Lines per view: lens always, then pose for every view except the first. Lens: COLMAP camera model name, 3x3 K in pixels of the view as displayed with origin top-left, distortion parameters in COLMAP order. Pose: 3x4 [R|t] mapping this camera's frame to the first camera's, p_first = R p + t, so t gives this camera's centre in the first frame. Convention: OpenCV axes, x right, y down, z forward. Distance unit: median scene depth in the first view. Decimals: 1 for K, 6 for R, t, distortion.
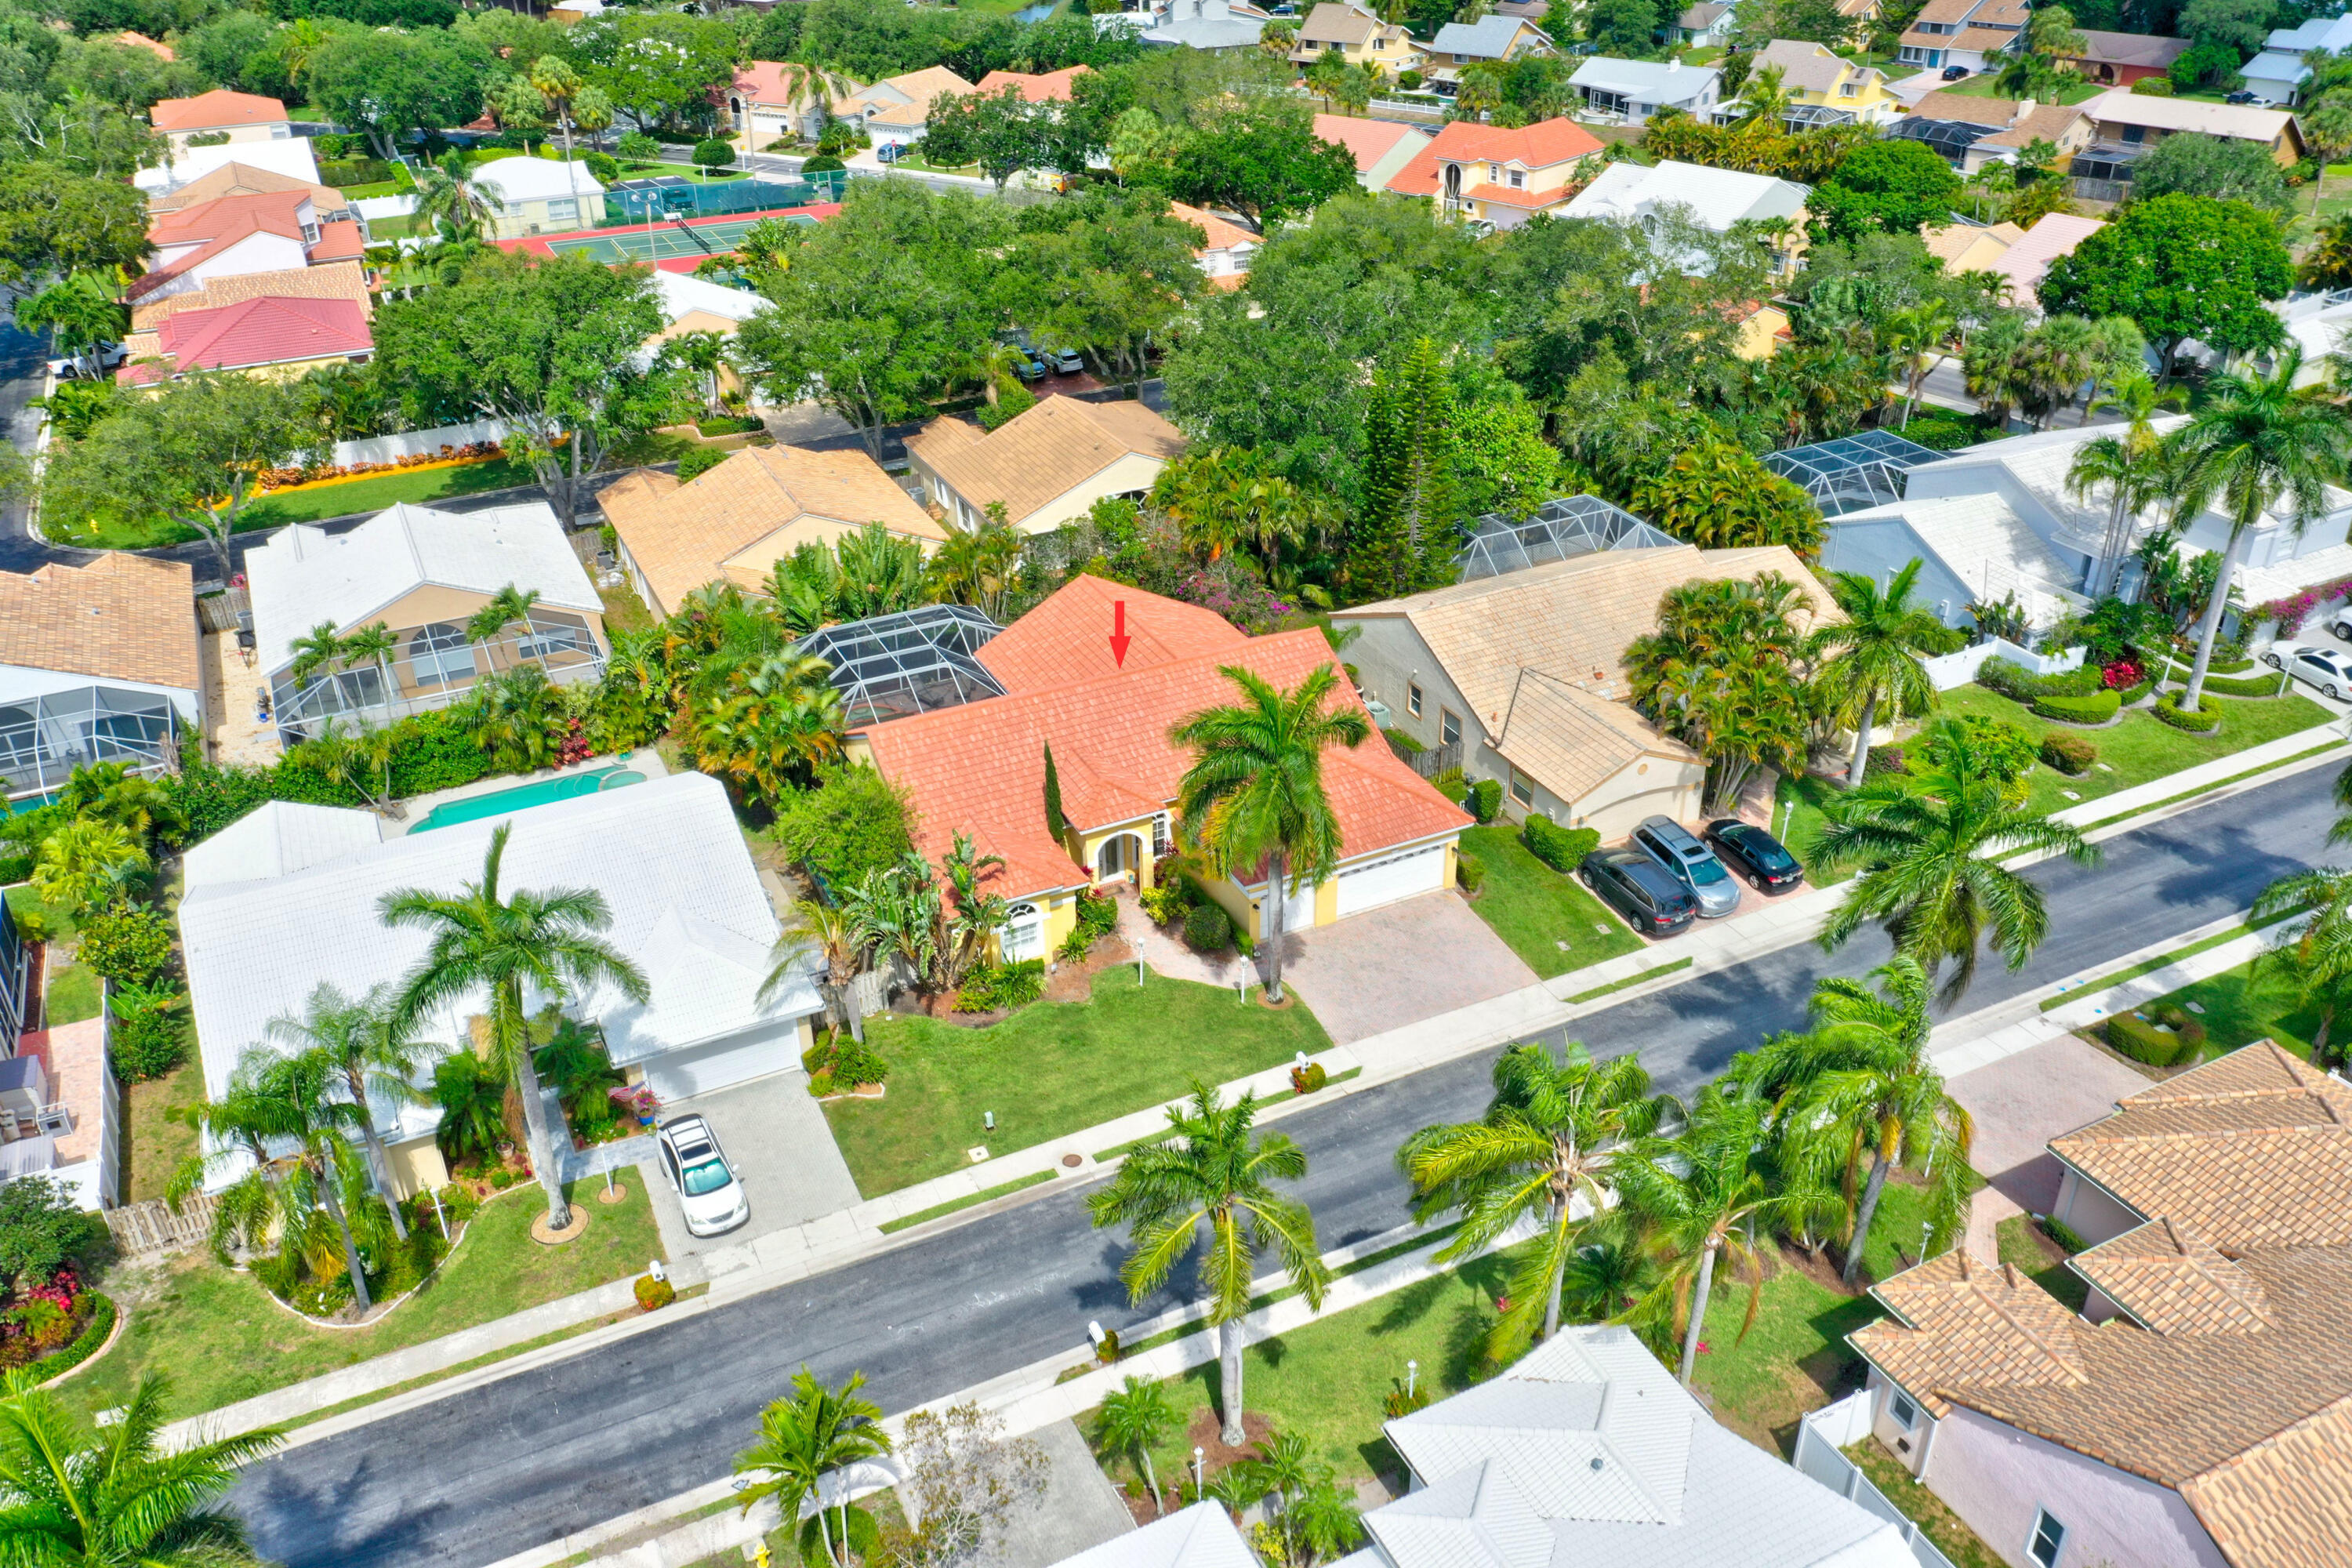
lens RADIAL K [[1854.3, 0, 1176.0], [0, 1854.3, 784.0], [0, 0, 1]] dist [-0.002053, 0.001873]
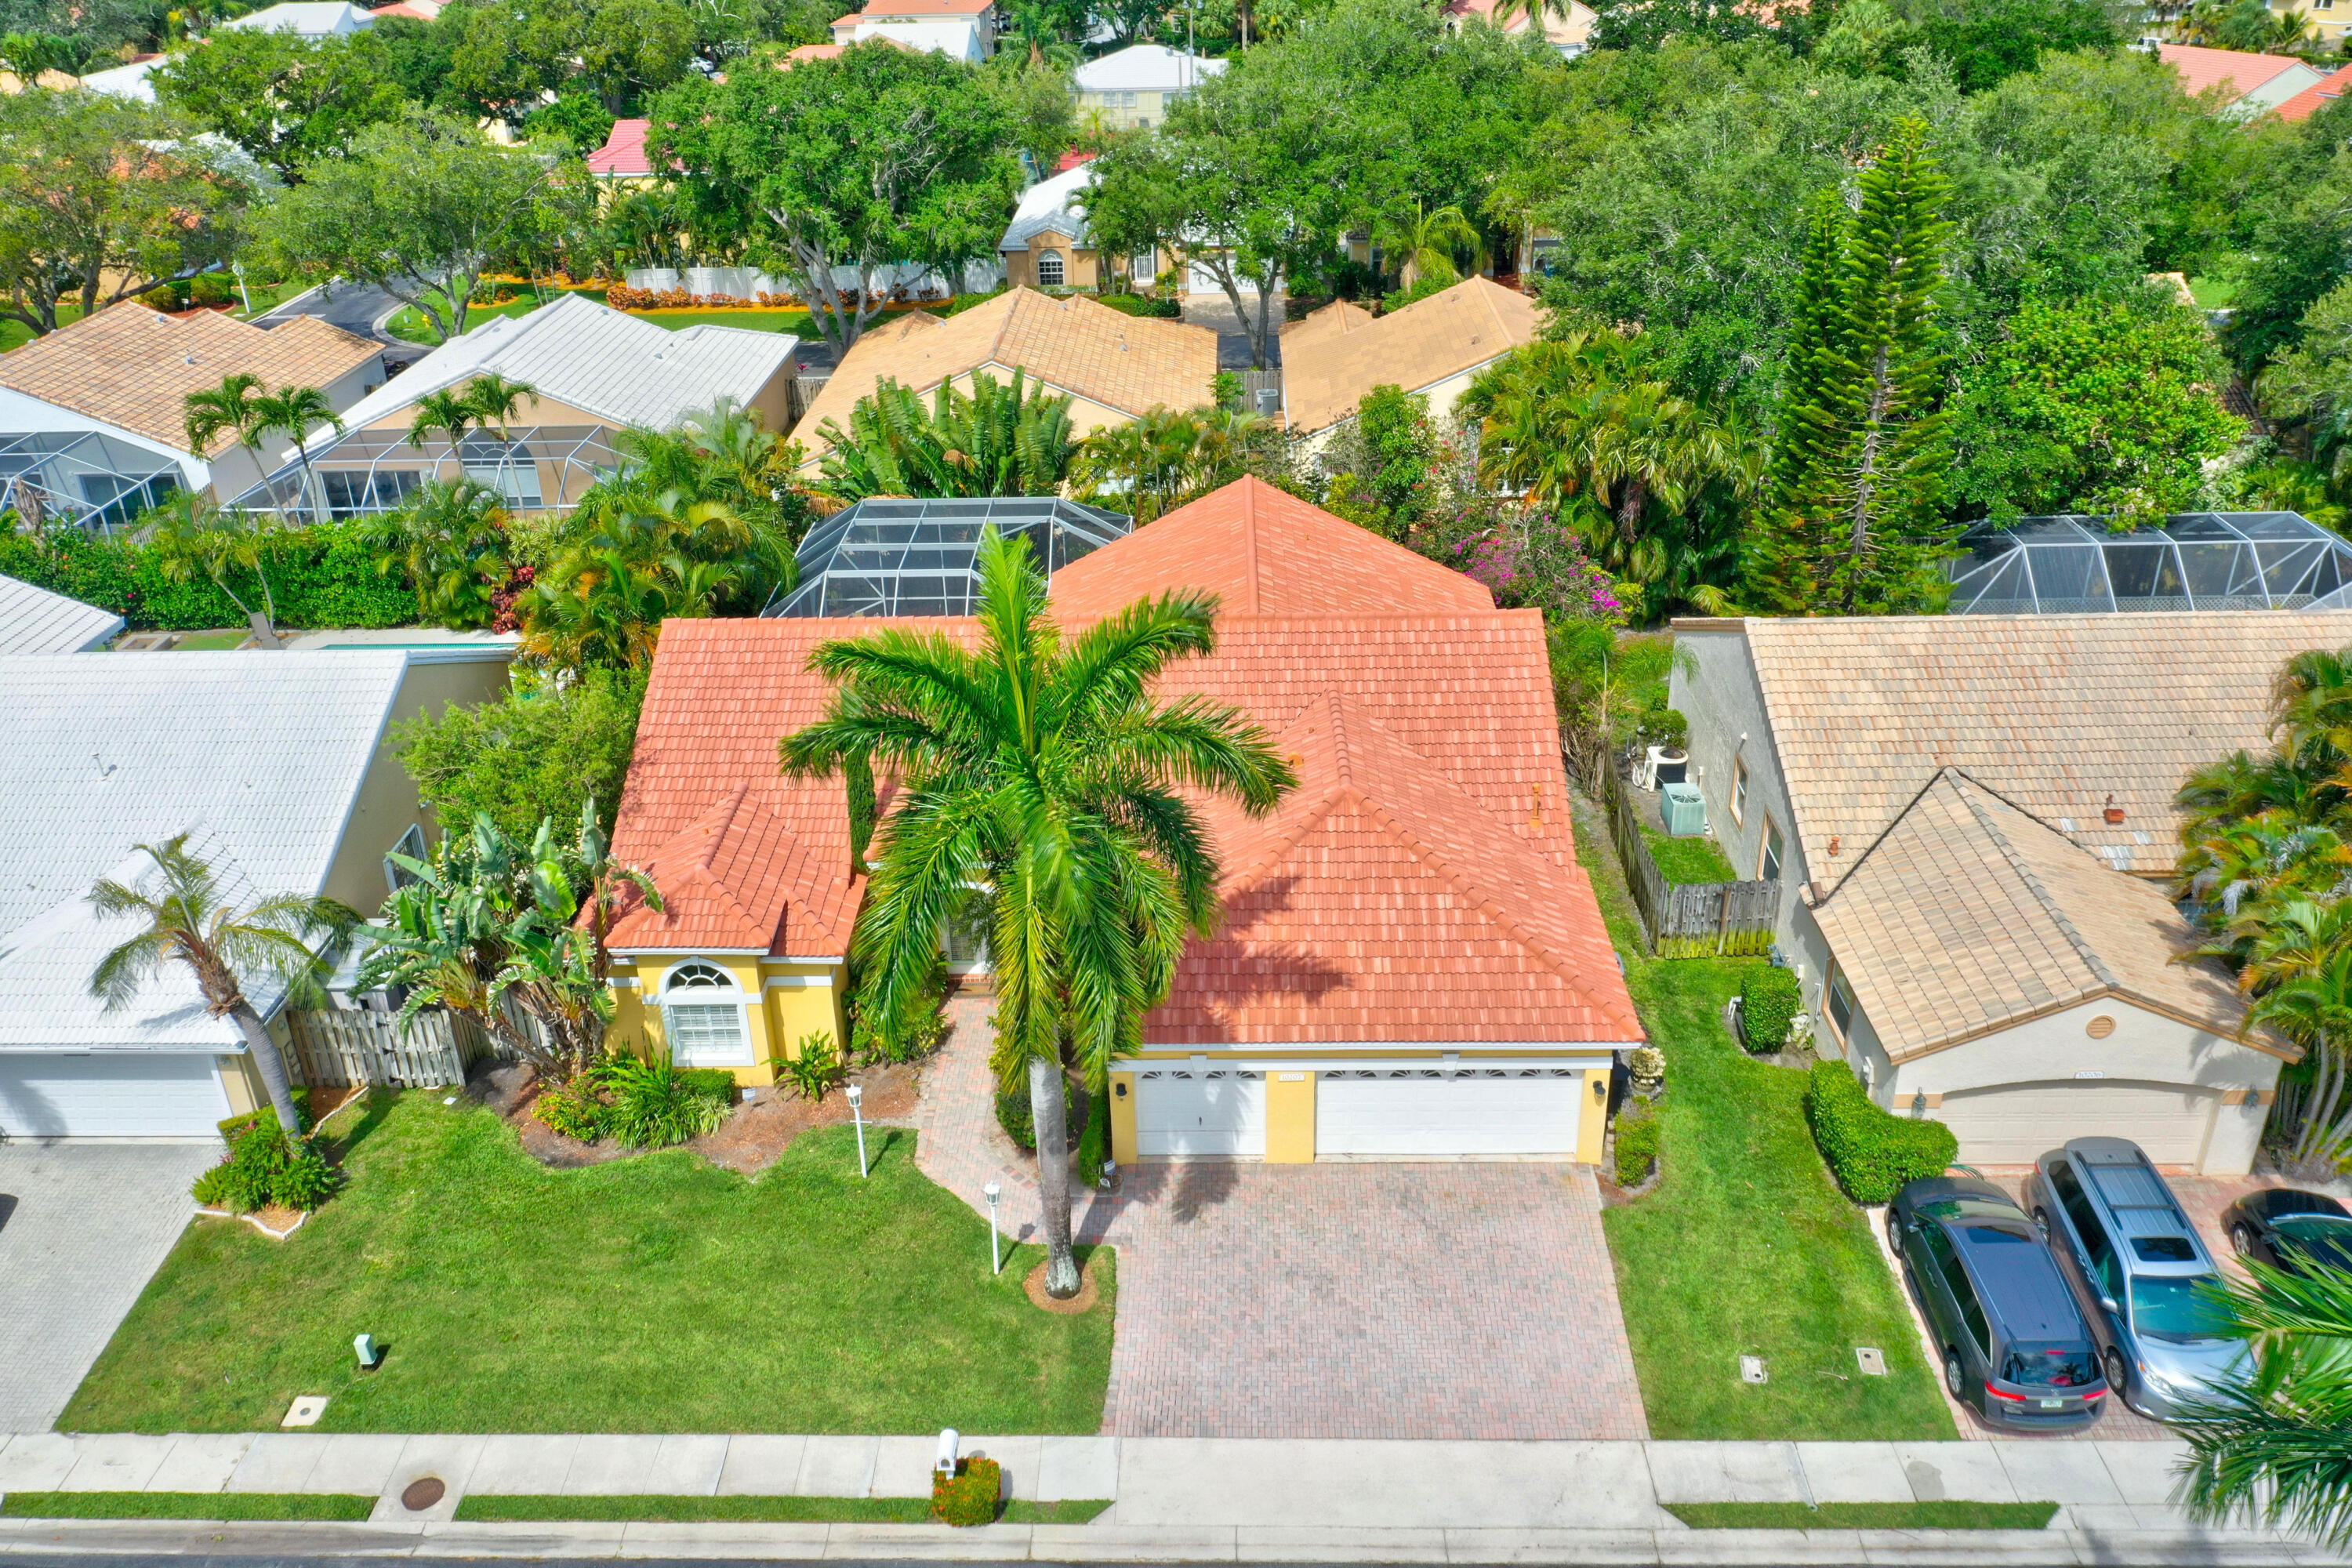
lens RADIAL K [[1854.2, 0, 1176.0], [0, 1854.2, 784.0], [0, 0, 1]] dist [-0.003910, -0.005342]
pose [[0.887291, 0.208437, -0.411422, 0.226174], [-0.220576, 0.975197, 0.018355, -0.024057], [0.405043, 0.074464, 0.911260, 0.507959]]
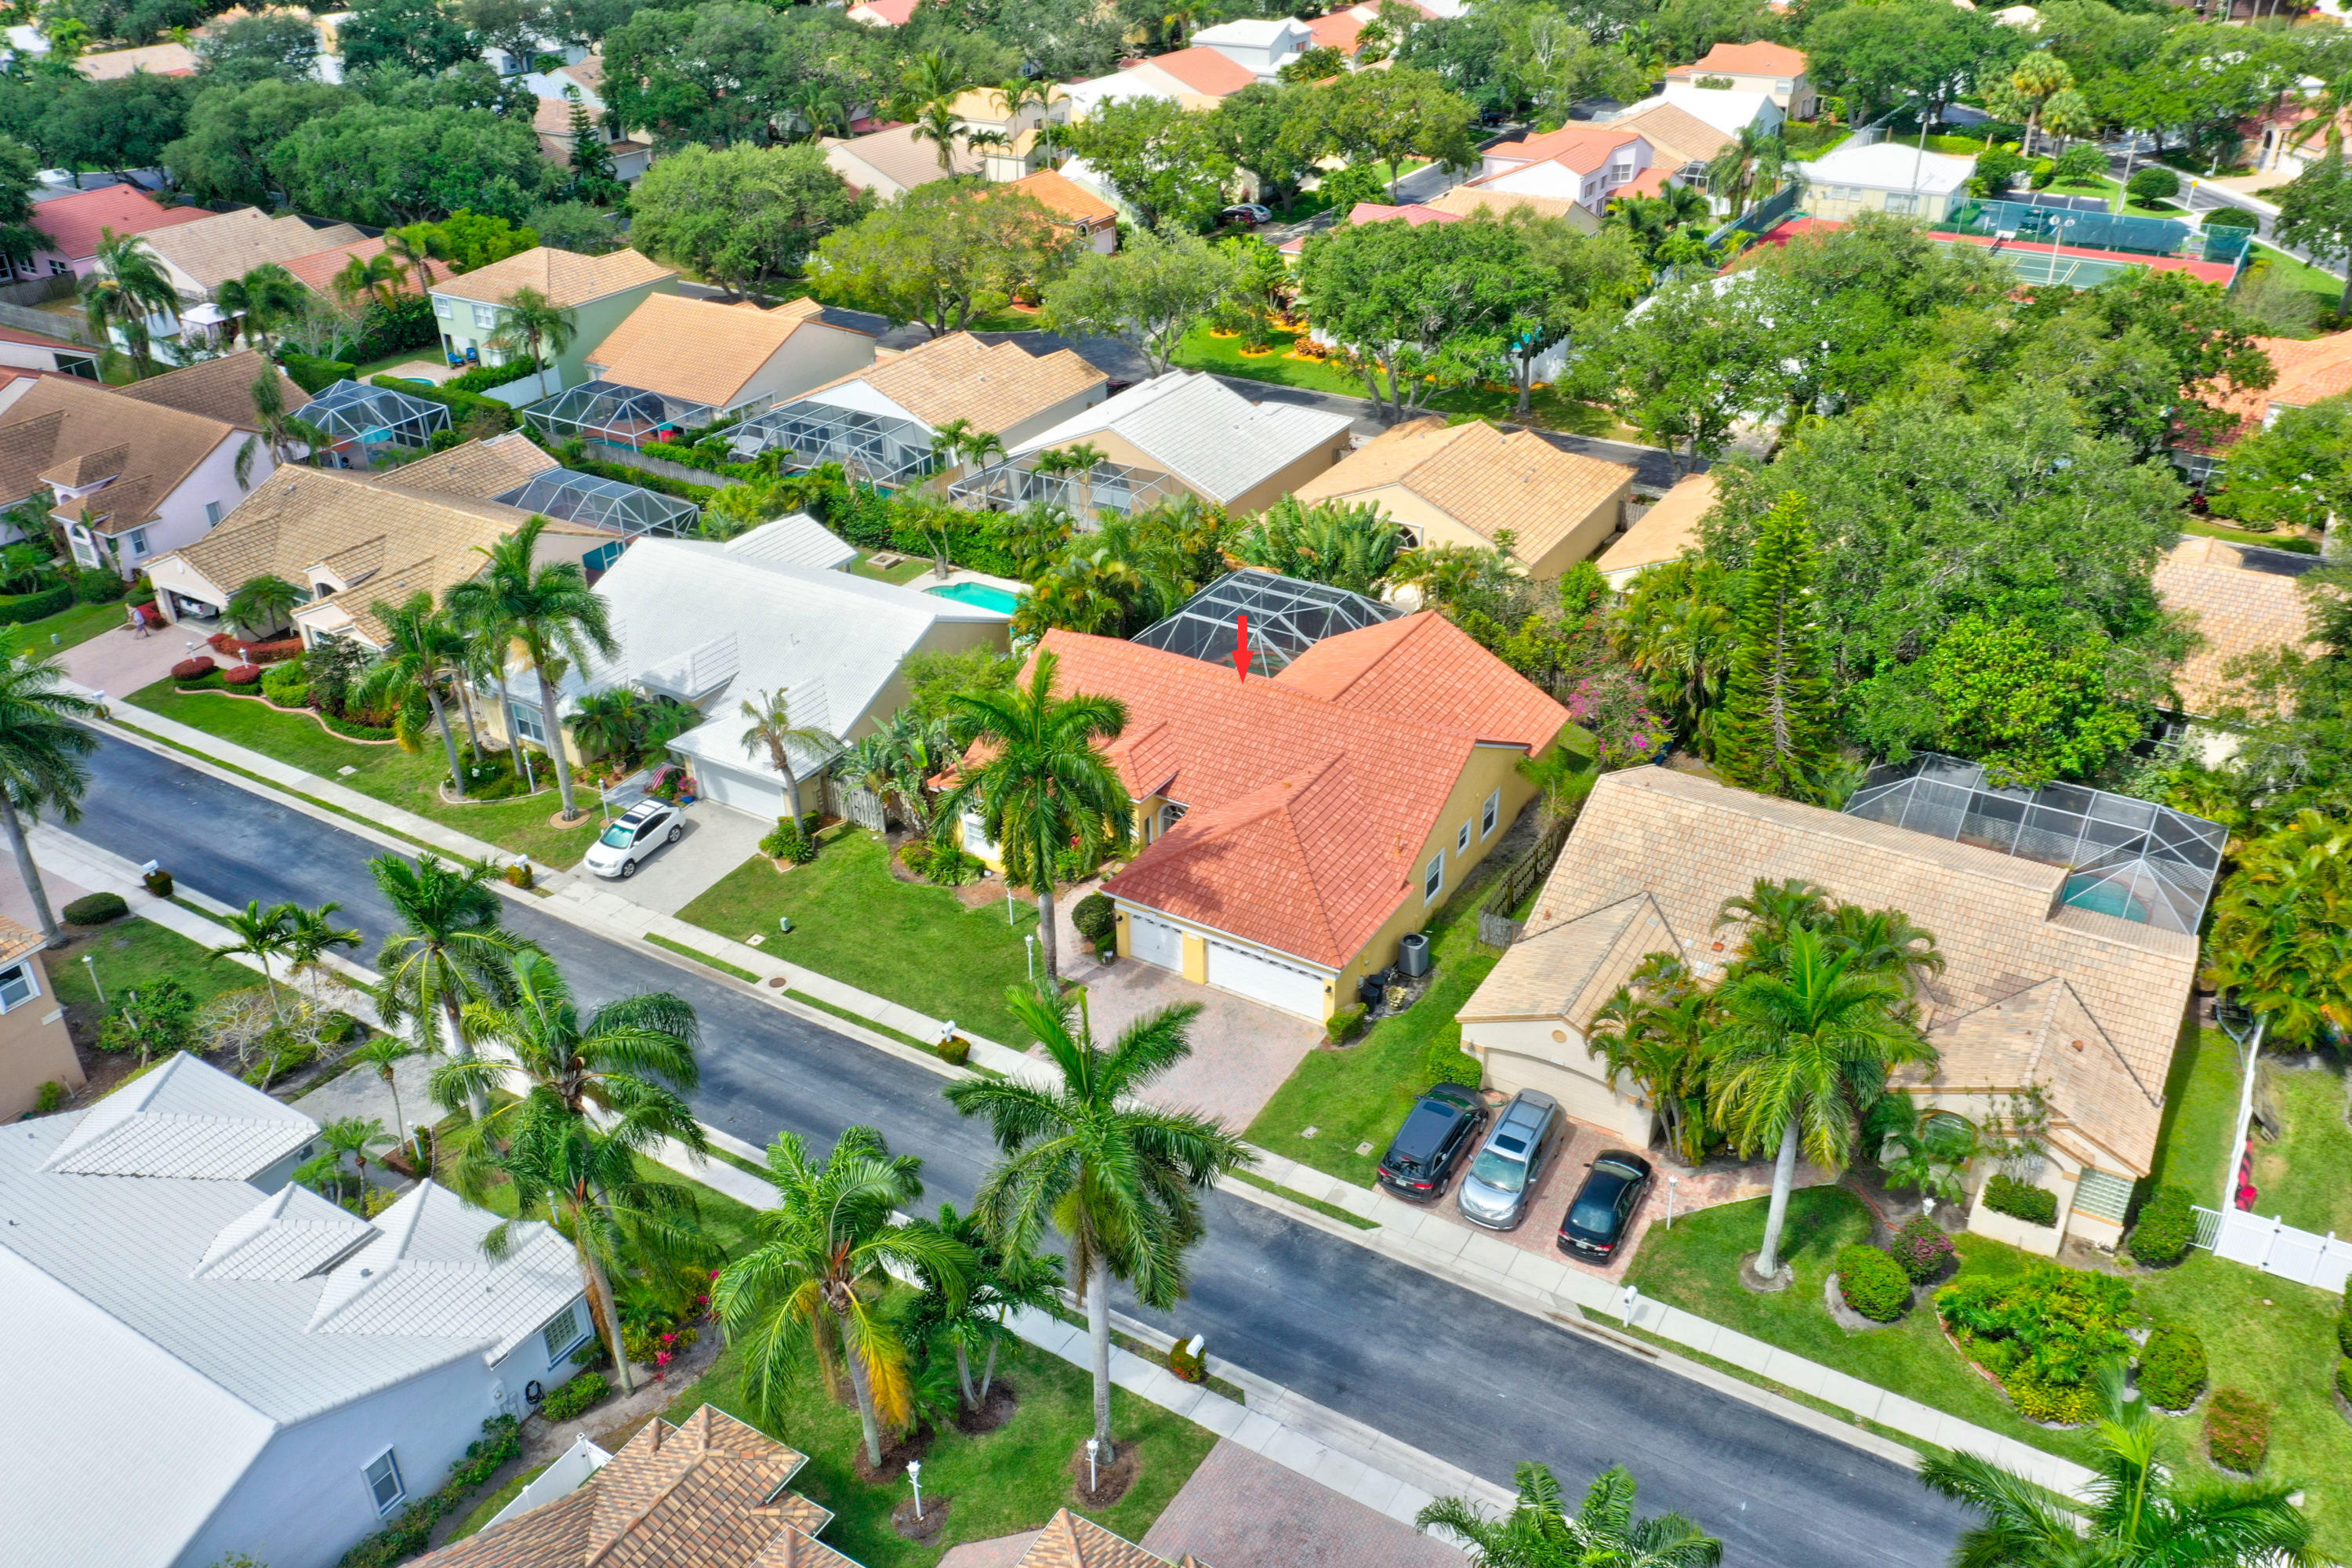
lens RADIAL K [[1849.7, 0, 1176.0], [0, 1849.7, 784.0], [0, 0, 1]] dist [0.002327, 0.002152]
pose [[0.533929, 0.426815, -0.729897, 0.707648], [-0.413211, 0.884852, 0.215157, -0.211195], [0.737683, 0.186723, 0.648813, 0.331341]]
